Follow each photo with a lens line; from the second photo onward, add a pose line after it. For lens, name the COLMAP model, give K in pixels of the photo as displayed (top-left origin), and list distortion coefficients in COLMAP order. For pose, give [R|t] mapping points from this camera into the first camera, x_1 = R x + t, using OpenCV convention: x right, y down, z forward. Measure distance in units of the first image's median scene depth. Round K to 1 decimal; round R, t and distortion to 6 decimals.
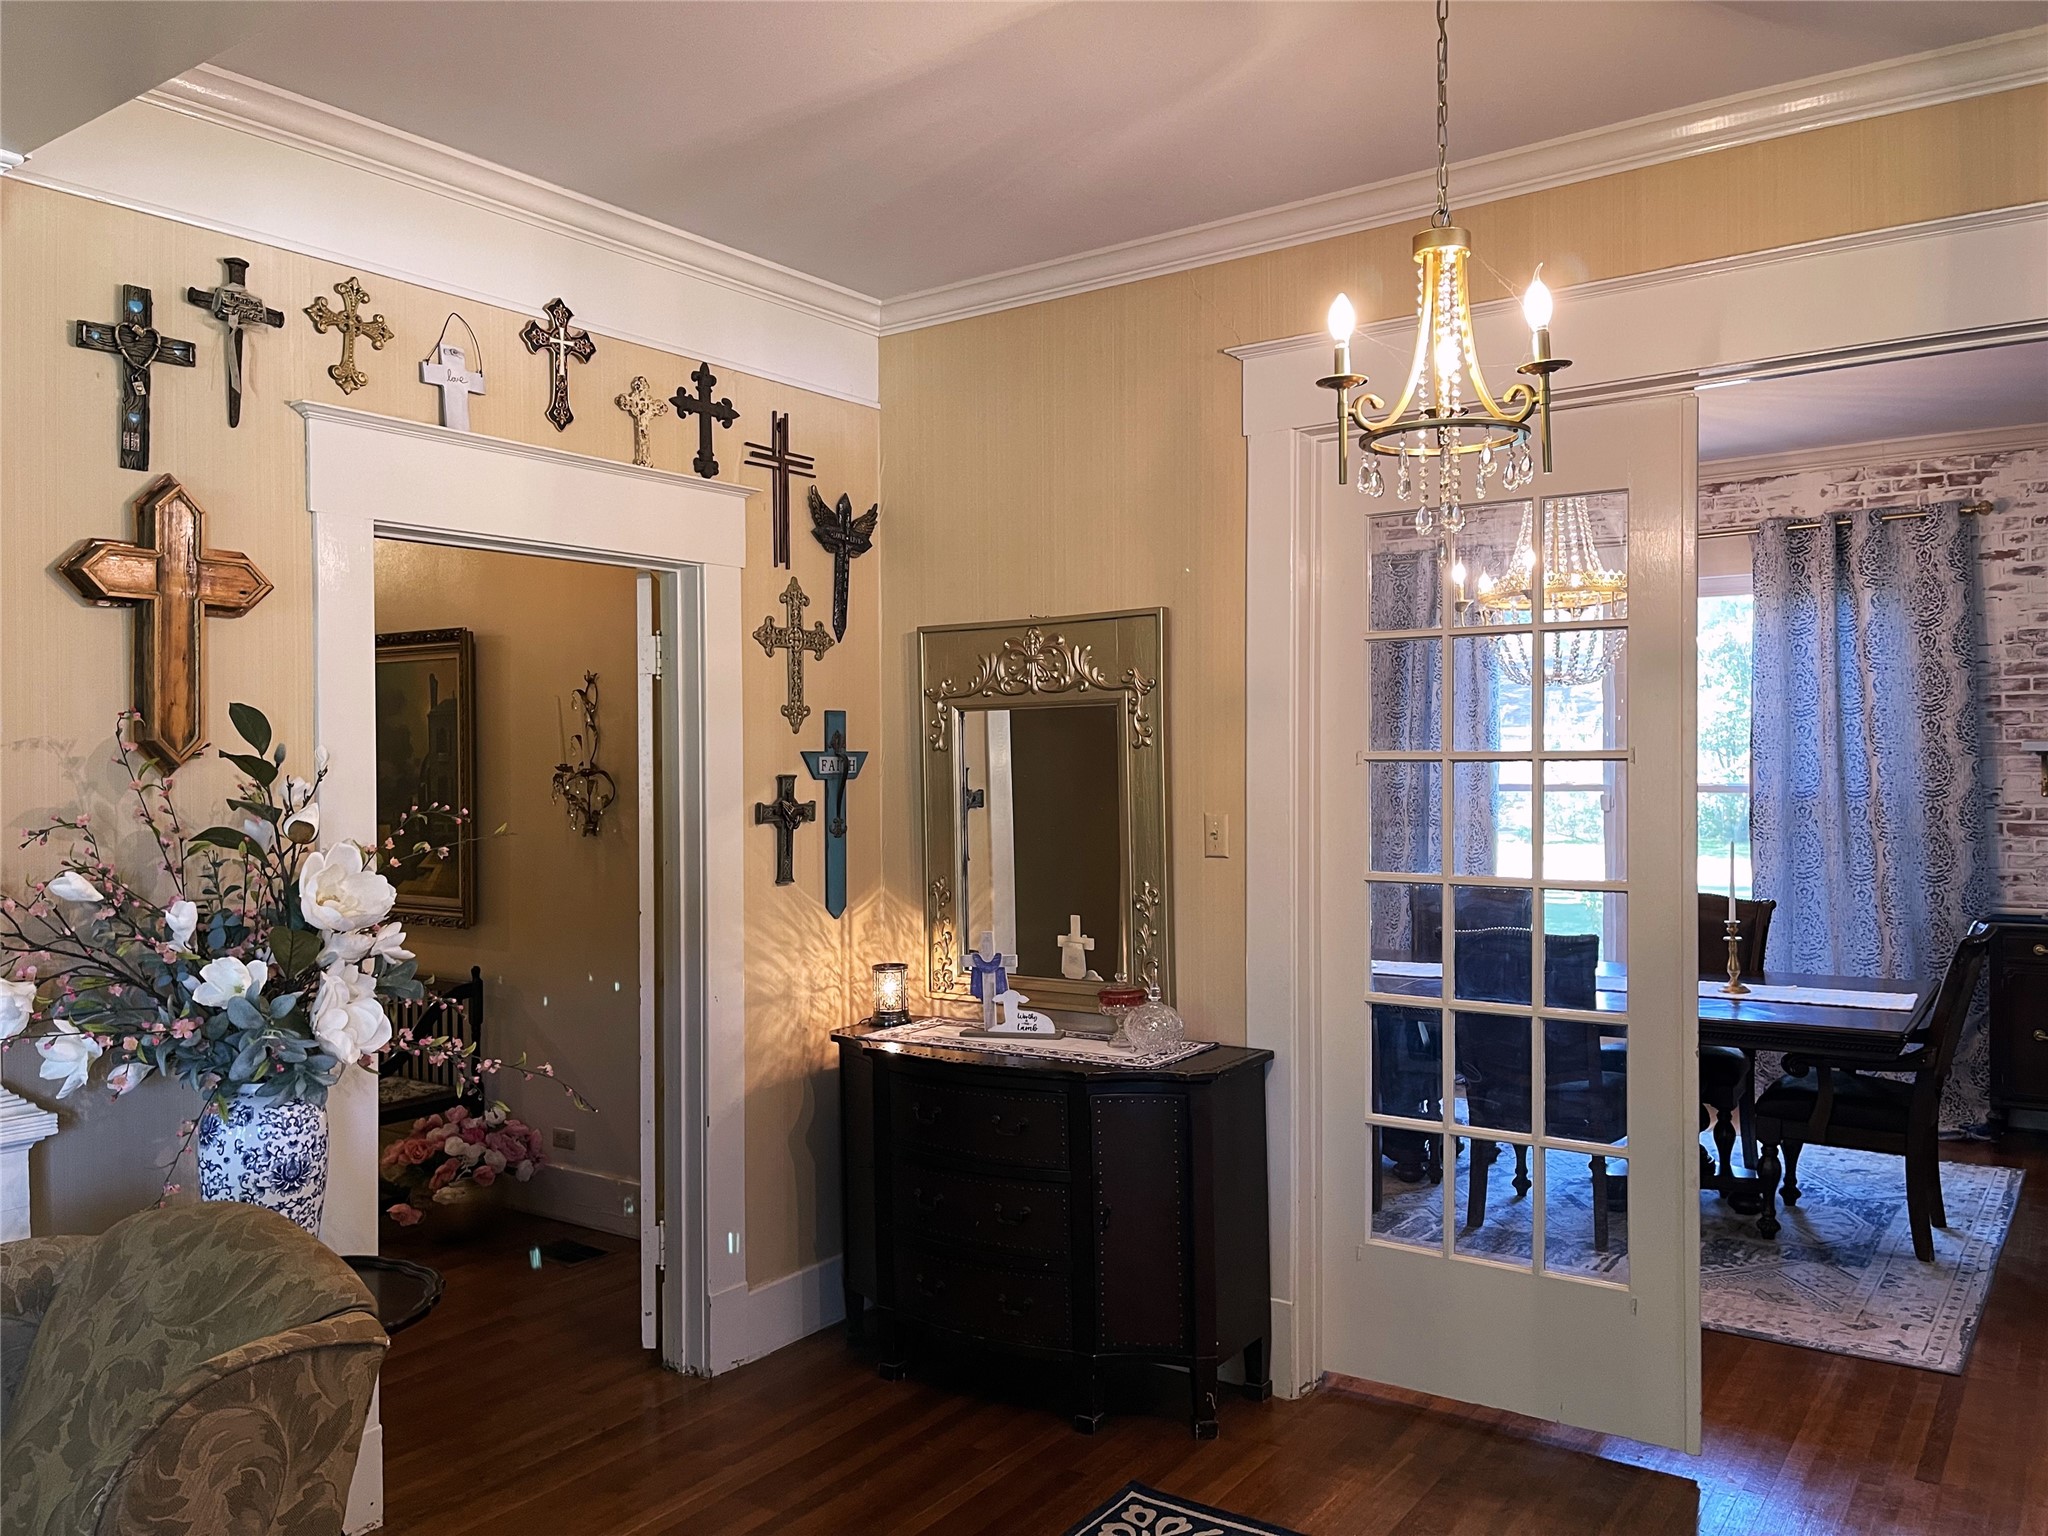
lens RADIAL K [[1537.0, 0, 1042.3], [0, 1537.0, 771.2], [0, 0, 1]] dist [0.046440, -0.043339]
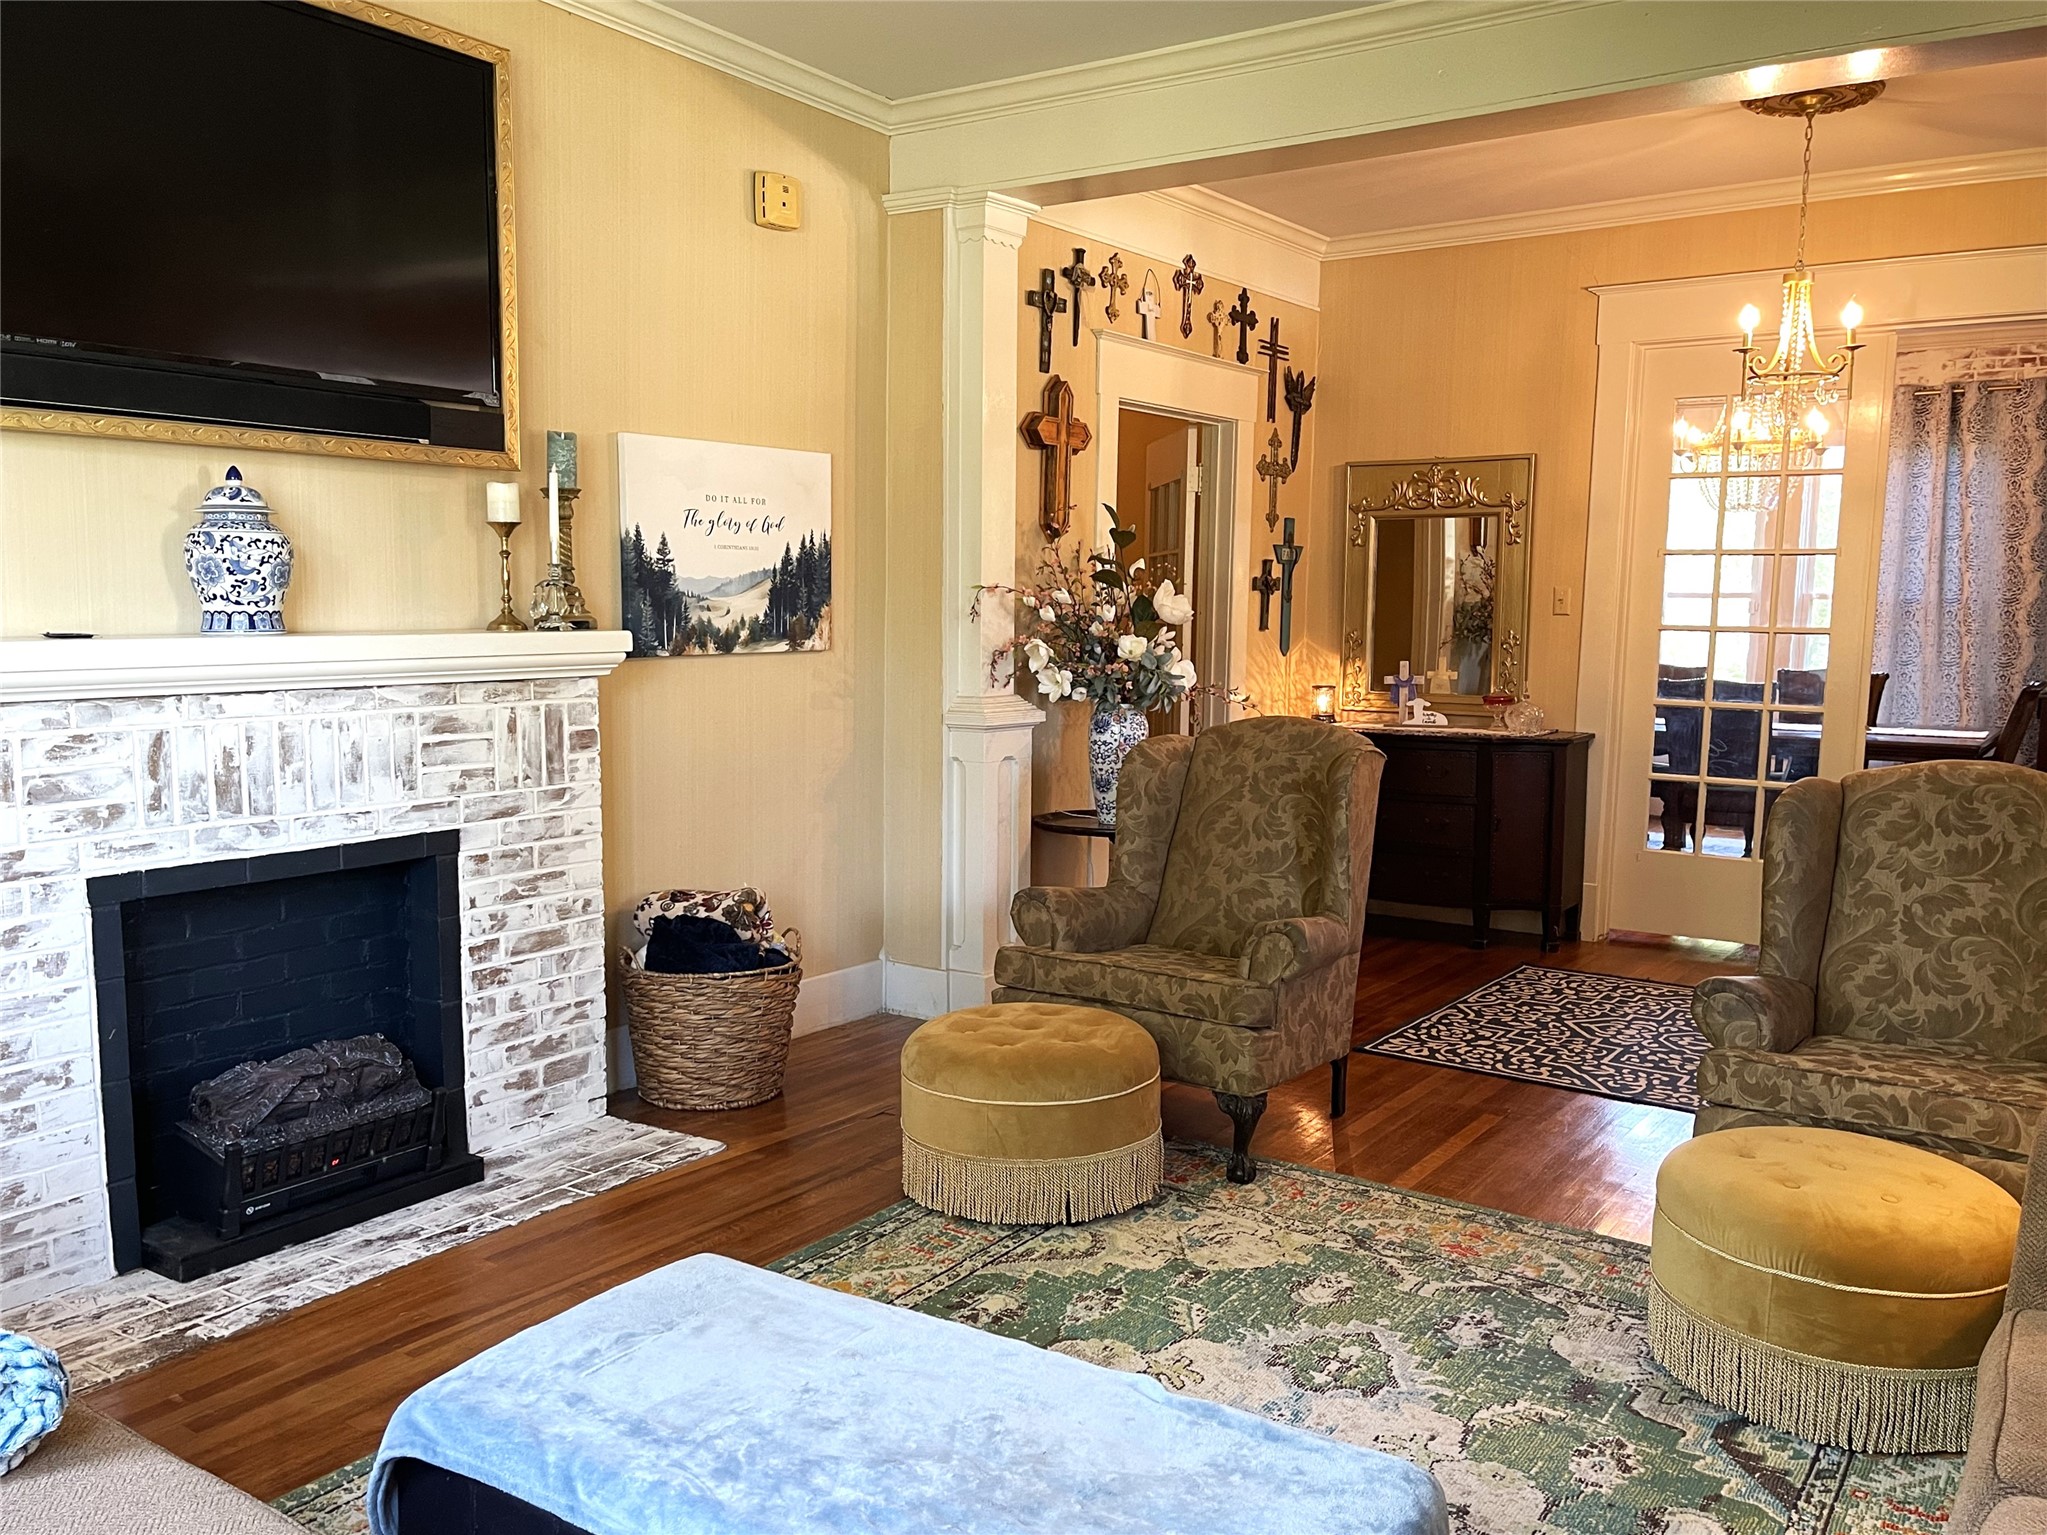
lens RADIAL K [[1690.2, 0, 1008.8], [0, 1690.2, 800.9], [0, 0, 1]] dist [0.046057, -0.056141]
pose [[0.999785, 0.020736, 0.000016, -0.420960], [-0.020608, 0.993516, 0.111810, 0.058574], [0.002303, -0.111786, 0.993730, -0.713347]]
